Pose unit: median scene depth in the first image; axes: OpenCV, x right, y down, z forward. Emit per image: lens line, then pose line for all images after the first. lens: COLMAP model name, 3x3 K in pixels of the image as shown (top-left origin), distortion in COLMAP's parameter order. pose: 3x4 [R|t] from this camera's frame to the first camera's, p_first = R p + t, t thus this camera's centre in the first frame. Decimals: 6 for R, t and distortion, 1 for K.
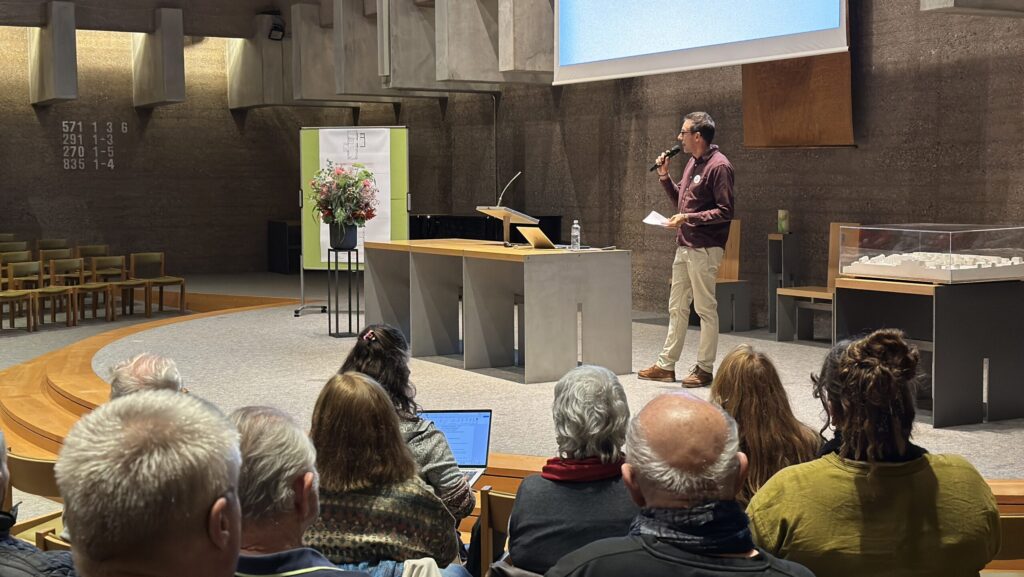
lens RADIAL K [[1421.1, 0, 514.3], [0, 1421.1, 264.7], [0, 0, 1]] dist [0.145313, -0.031569]
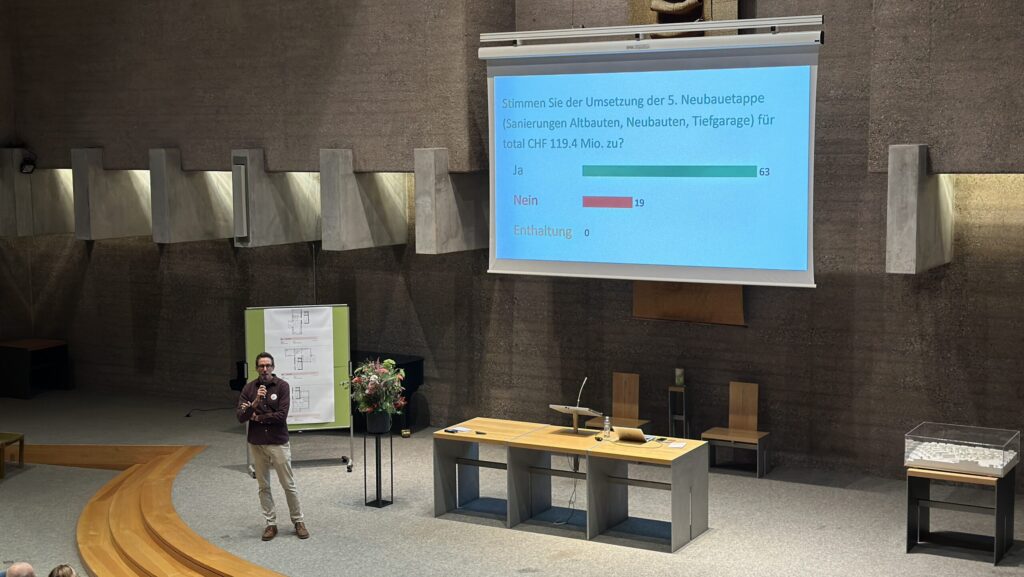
lens RADIAL K [[1433.5, 0, 512.0], [0, 1433.5, 288.5], [0, 0, 1]] dist [0.135798, -0.001677]
pose [[0.868671, -0.058402, 0.491935, -0.515545], [0.036159, 0.997853, 0.054615, -0.163207], [-0.494068, -0.029654, 0.868917, -0.080686]]
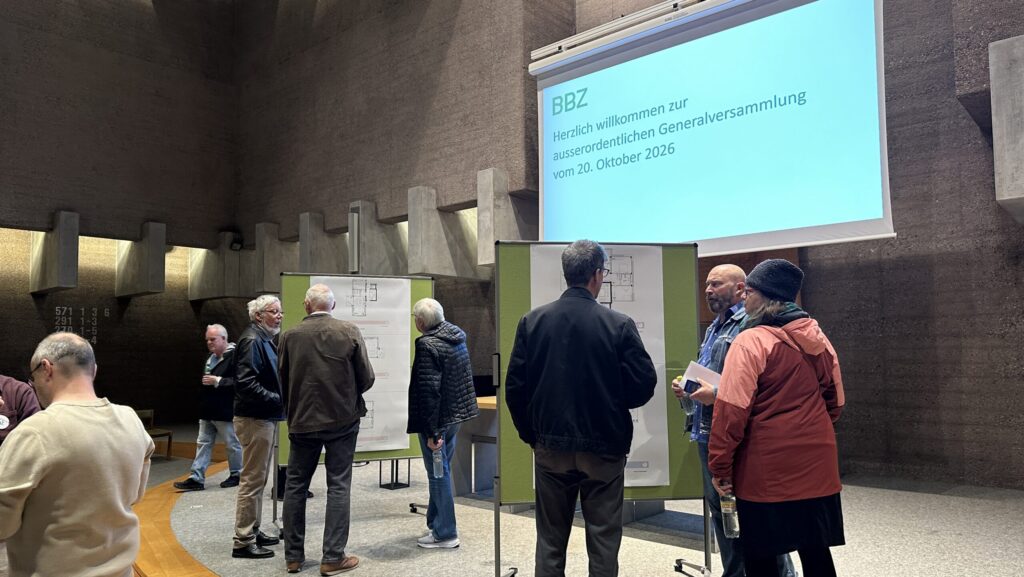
lens RADIAL K [[715.1, 0, 507.9], [0, 715.1, 306.1], [0, 0, 1]] dist [0.100610, -0.131484]
pose [[0.950237, 0.018323, 0.310990, -0.181878], [0.021519, 0.992024, -0.124201, -0.015355], [-0.310785, 0.124712, 0.942263, 0.364812]]
